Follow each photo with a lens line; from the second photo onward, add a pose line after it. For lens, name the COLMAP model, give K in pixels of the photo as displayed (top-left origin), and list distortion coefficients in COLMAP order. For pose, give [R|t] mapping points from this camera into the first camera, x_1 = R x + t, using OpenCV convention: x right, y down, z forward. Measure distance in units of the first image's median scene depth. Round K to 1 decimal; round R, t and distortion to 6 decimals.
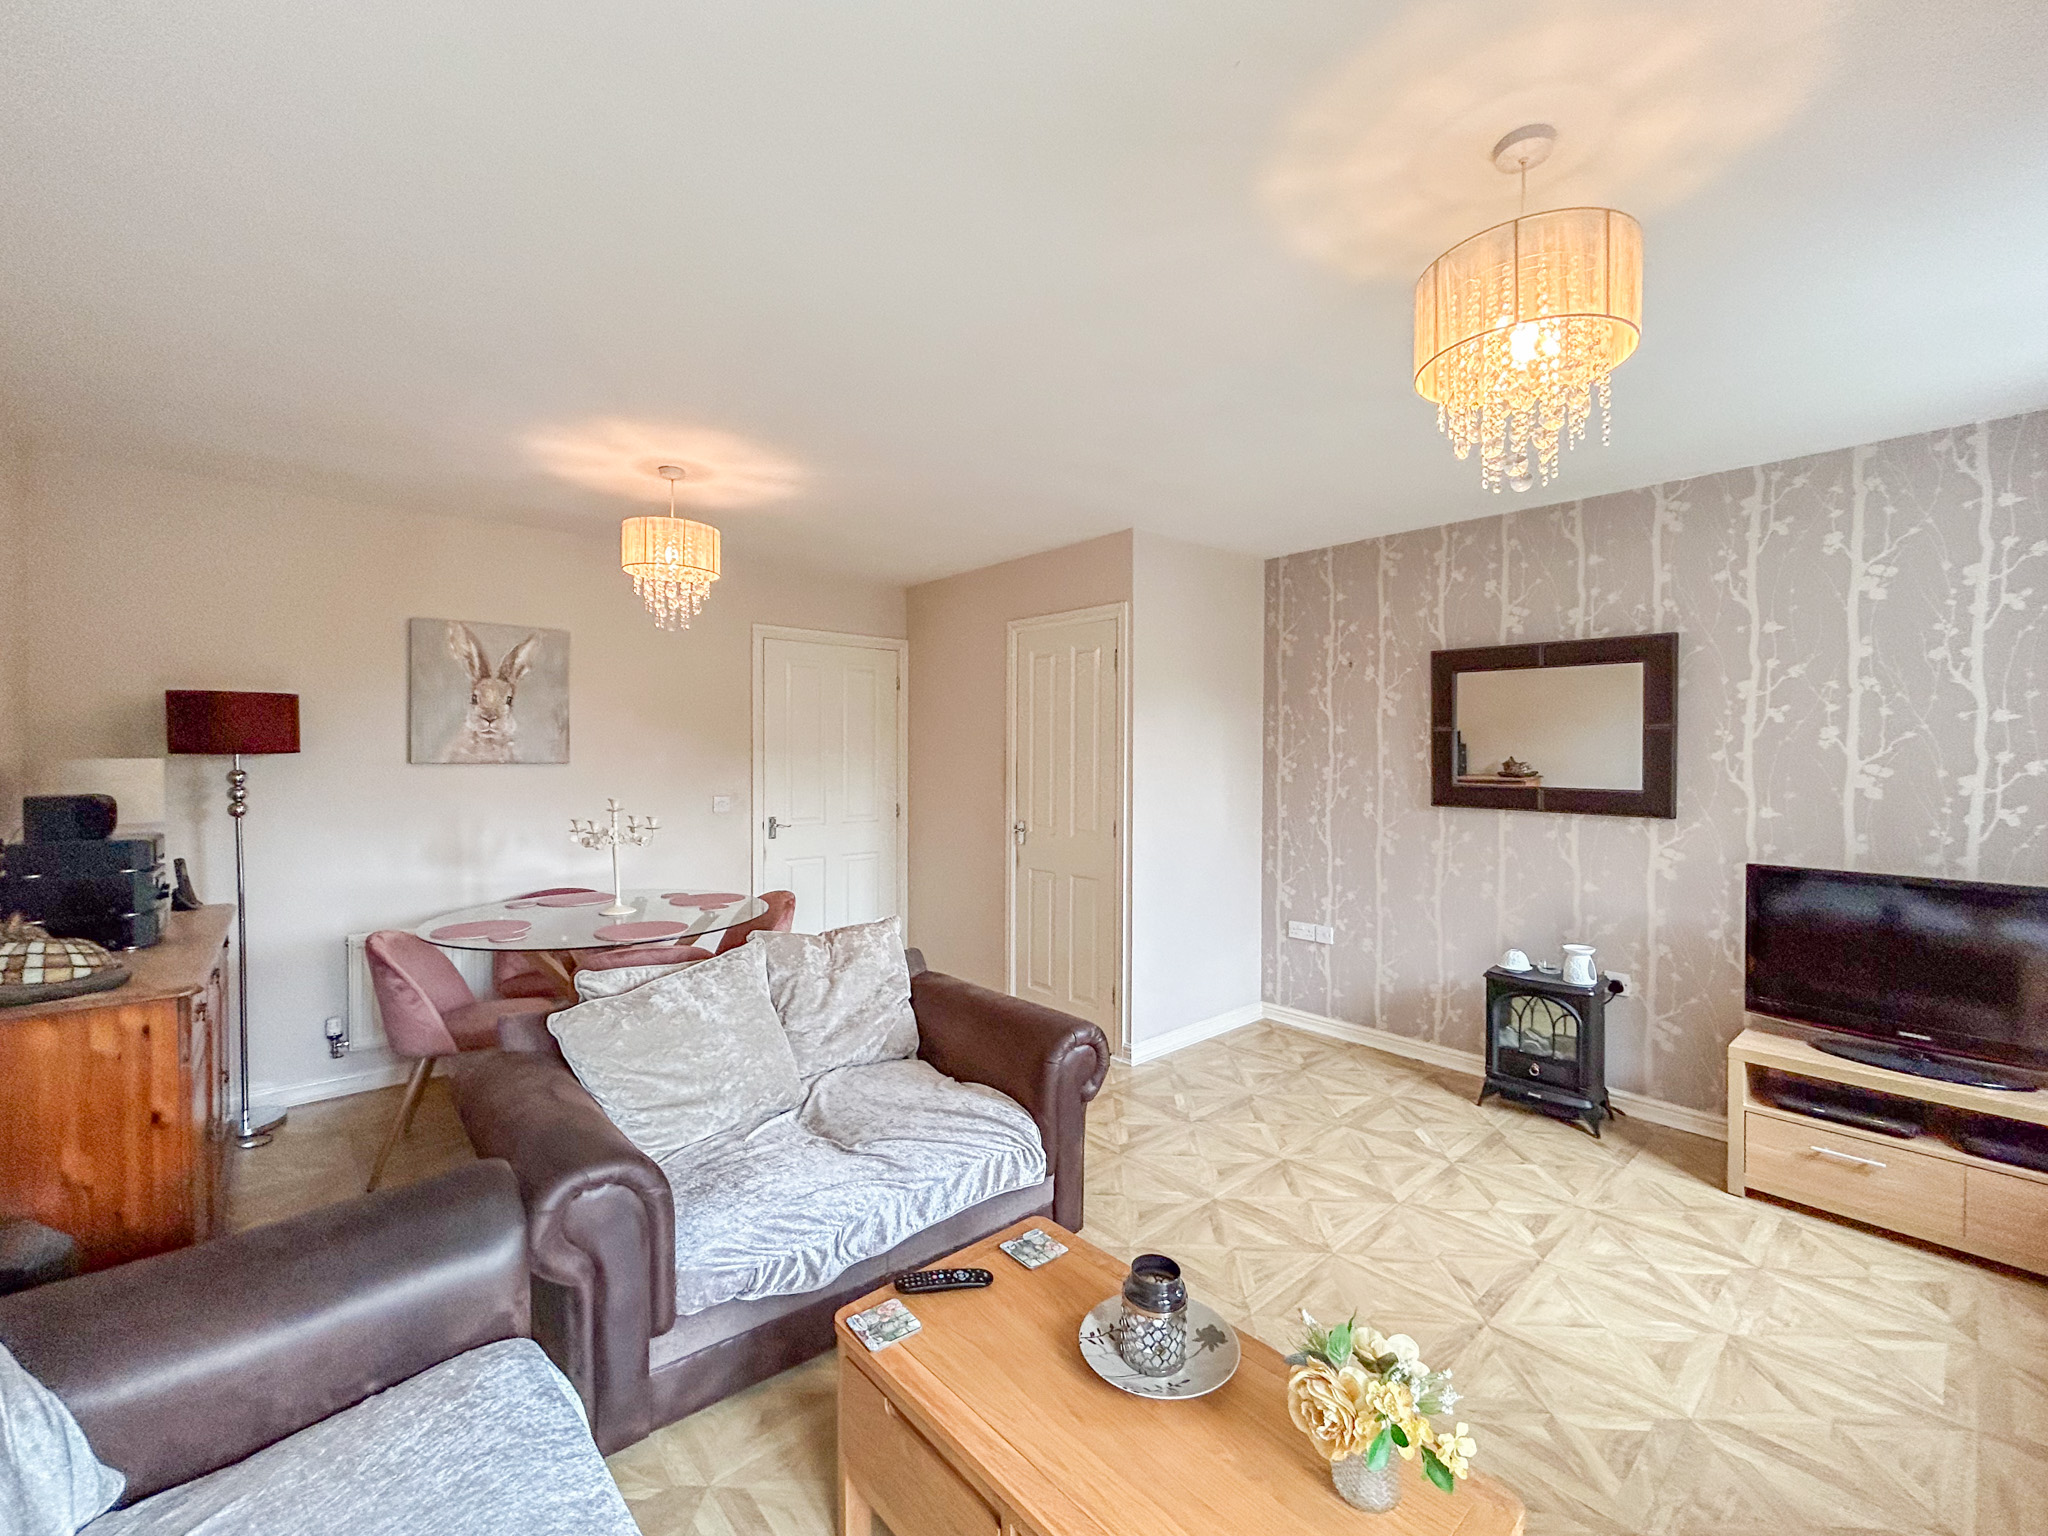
lens RADIAL K [[819.8, 0, 1027.9], [0, 819.8, 768.4], [0, 0, 1]] dist [0.002873, 0.000109]
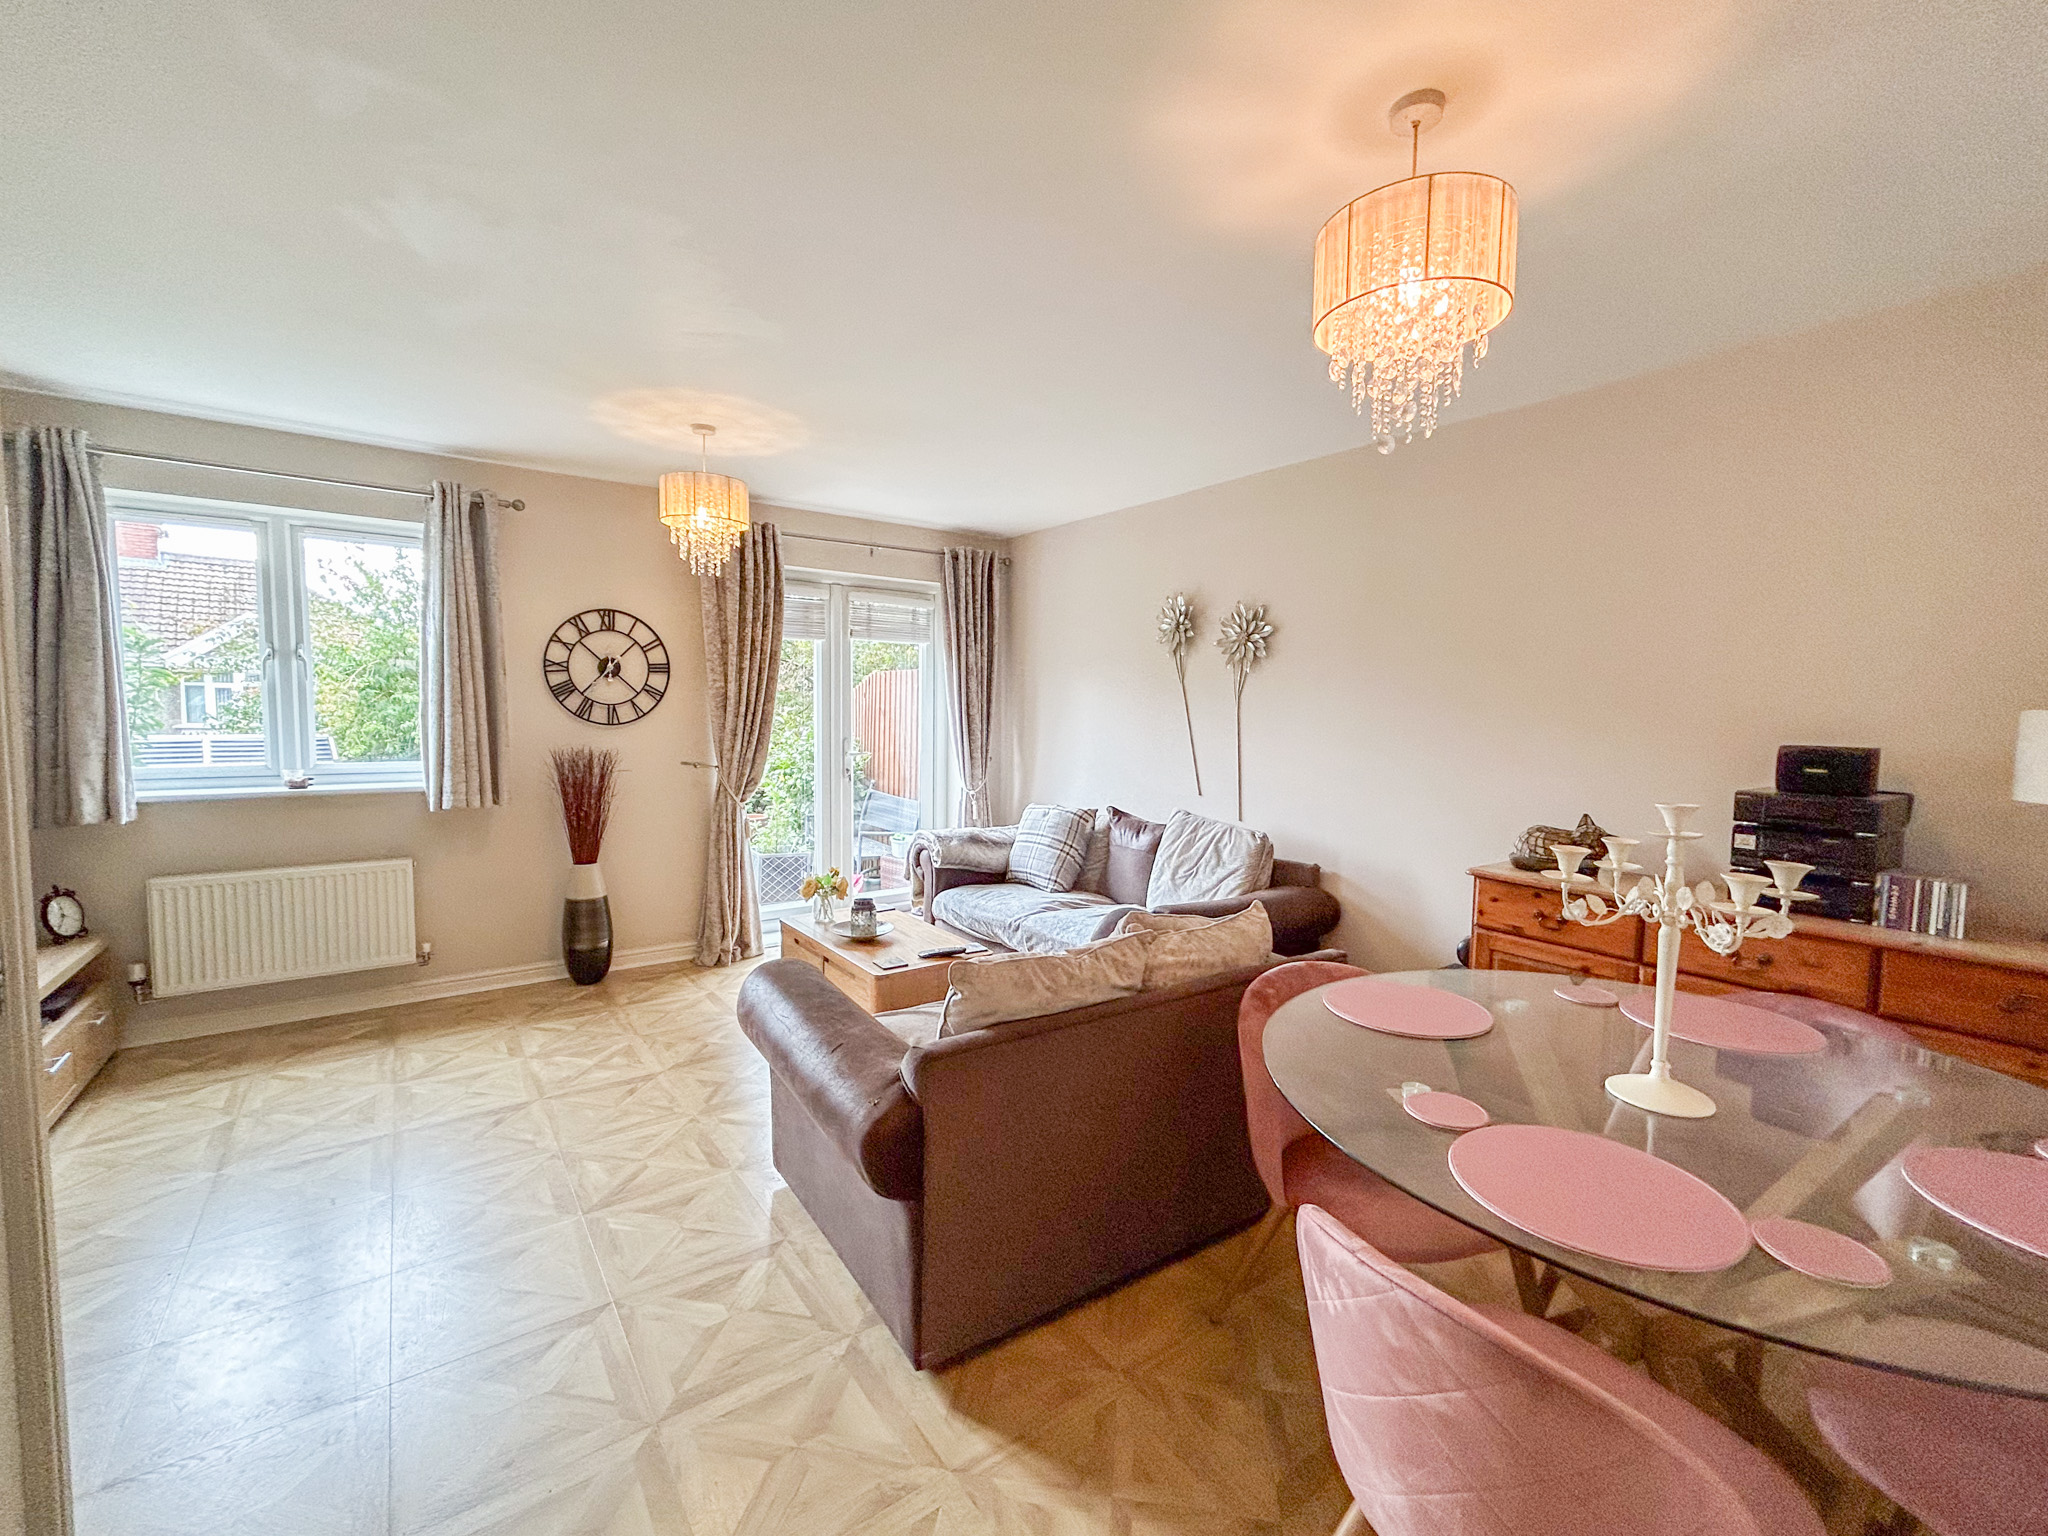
lens RADIAL K [[819.8, 0, 1020.8], [0, 819.8, 761.8], [0, 0, 1]] dist [0.002873, 0.000109]
pose [[-0.995731, -0.016980, 0.090731, -0.370998], [-0.010121, 0.997093, 0.075525, 0.003284], [-0.091749, 0.074284, -0.993008, 2.347638]]
